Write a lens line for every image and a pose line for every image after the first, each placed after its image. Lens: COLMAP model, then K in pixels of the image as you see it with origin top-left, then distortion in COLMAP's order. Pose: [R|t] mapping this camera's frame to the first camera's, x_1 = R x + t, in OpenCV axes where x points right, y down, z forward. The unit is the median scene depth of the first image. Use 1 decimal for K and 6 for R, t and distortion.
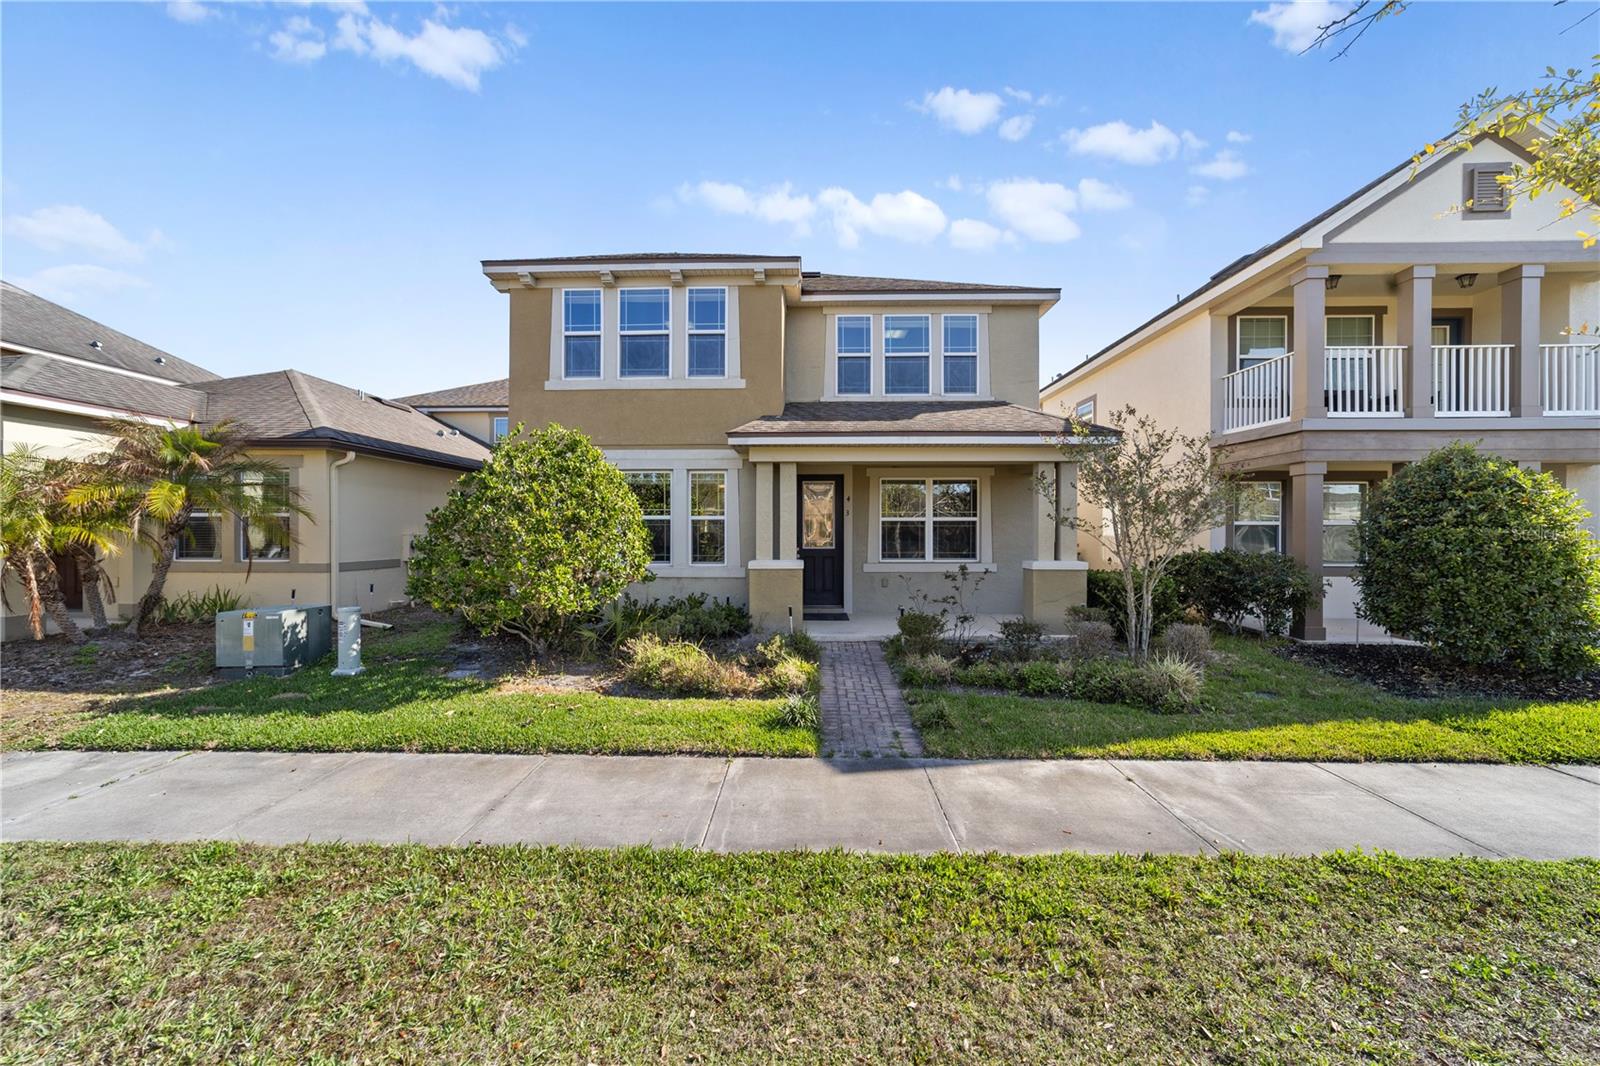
lens RADIAL K [[605.4, 0, 797.1], [0, 605.4, 523.5], [0, 0, 1]] dist [-0.013933, 0.003489]
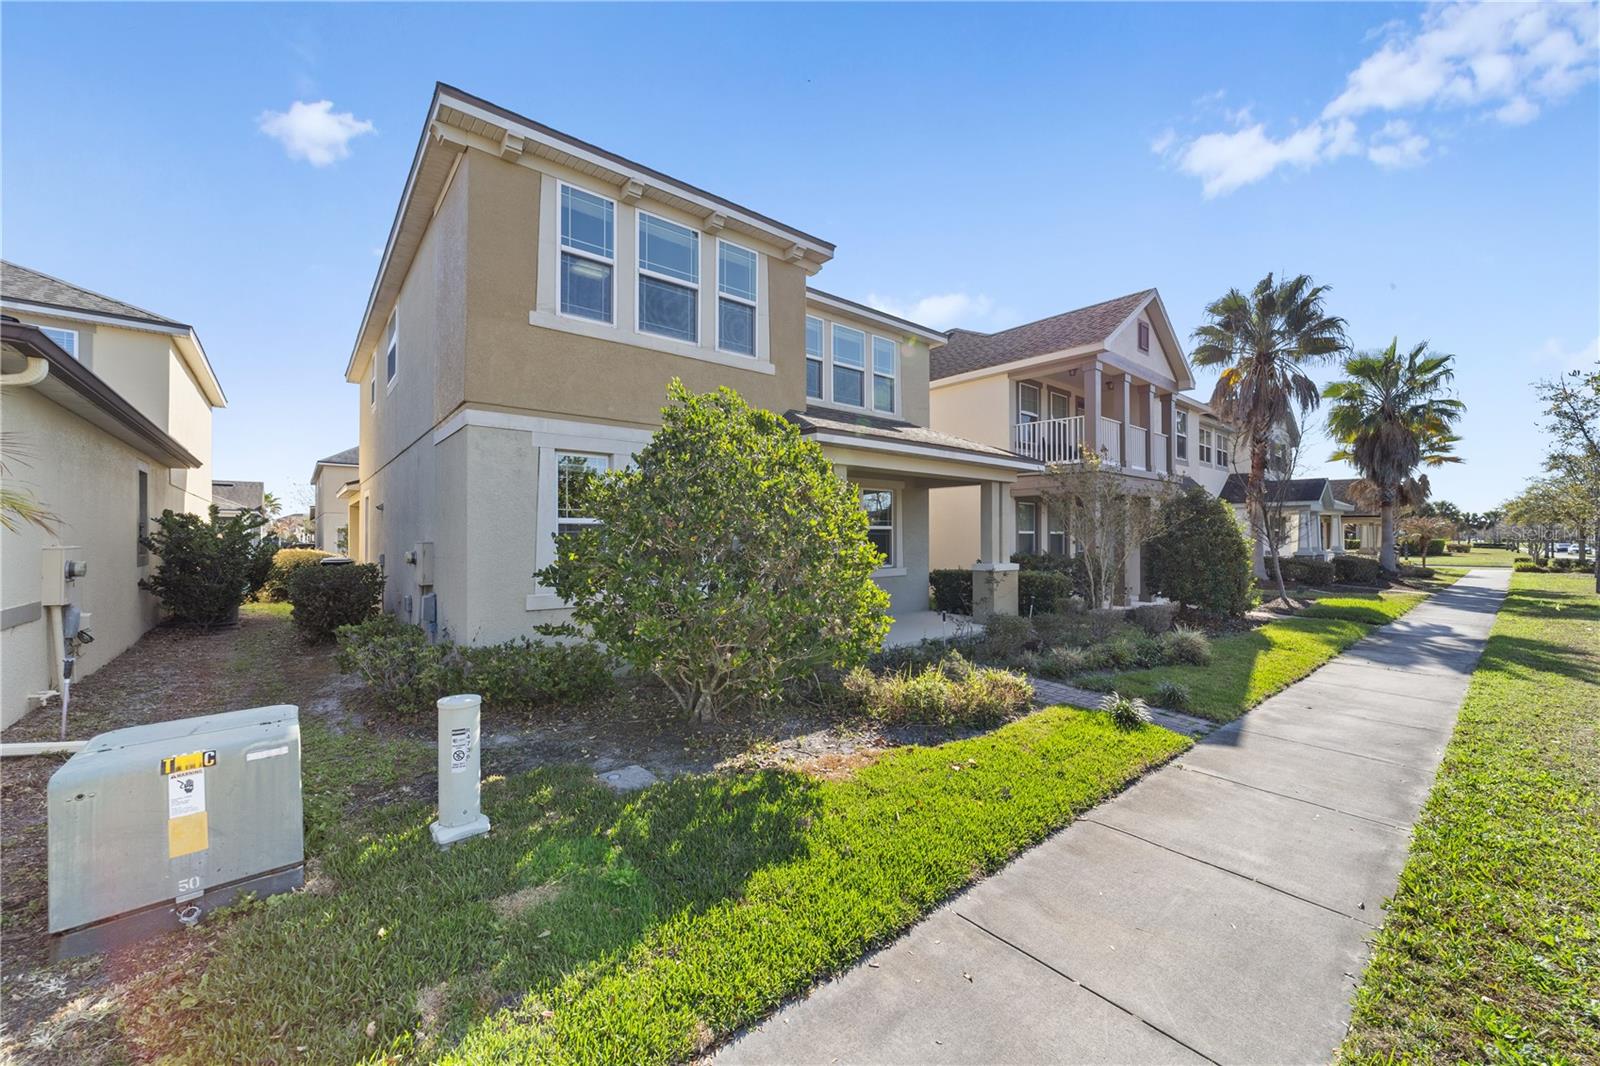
lens RADIAL K [[605.4, 0, 800.3], [0, 605.4, 517.7], [0, 0, 1]] dist [-0.013933, 0.003489]
pose [[0.753403, 0.017412, 0.657329, -0.628403], [-0.013679, 0.999848, -0.010807, -0.007680], [-0.657417, -0.000850, 0.753526, 0.314903]]
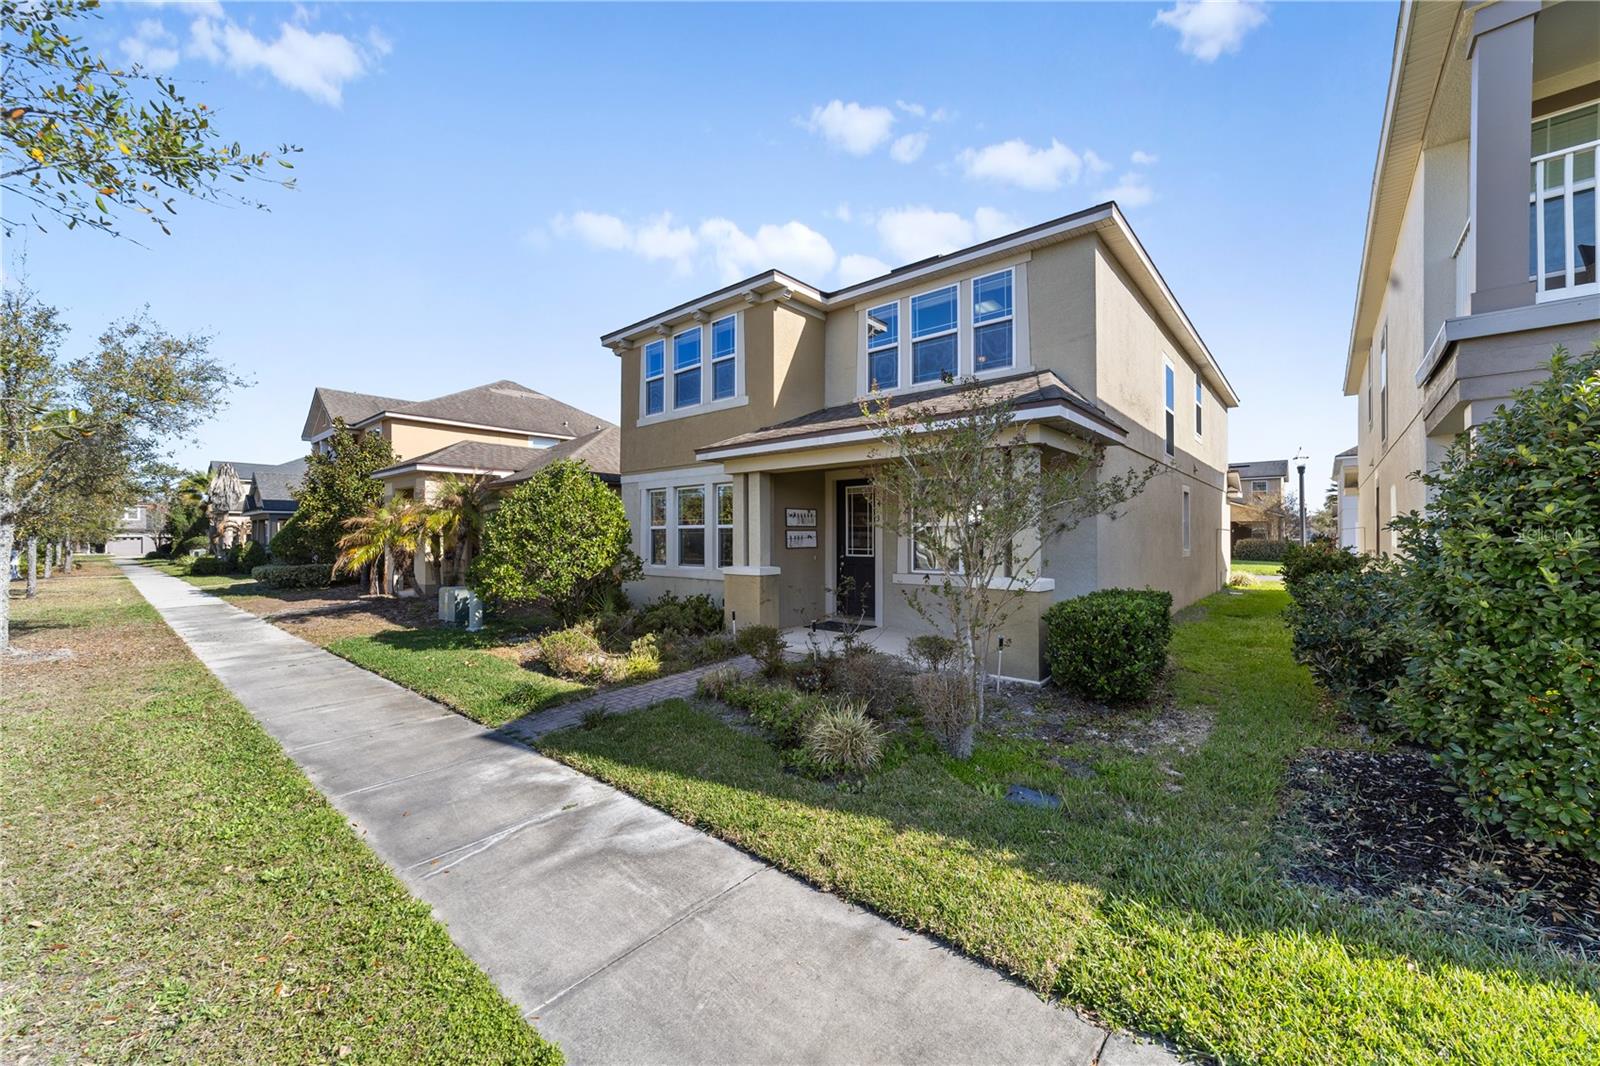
lens RADIAL K [[605.4, 0, 802.2], [0, 605.4, 527.8], [0, 0, 1]] dist [-0.013933, 0.003489]
pose [[0.780917, -0.009959, -0.624556, 0.655737], [0.016182, 0.999860, 0.004289, -0.008445], [0.624425, -0.013456, 0.780969, 0.219206]]
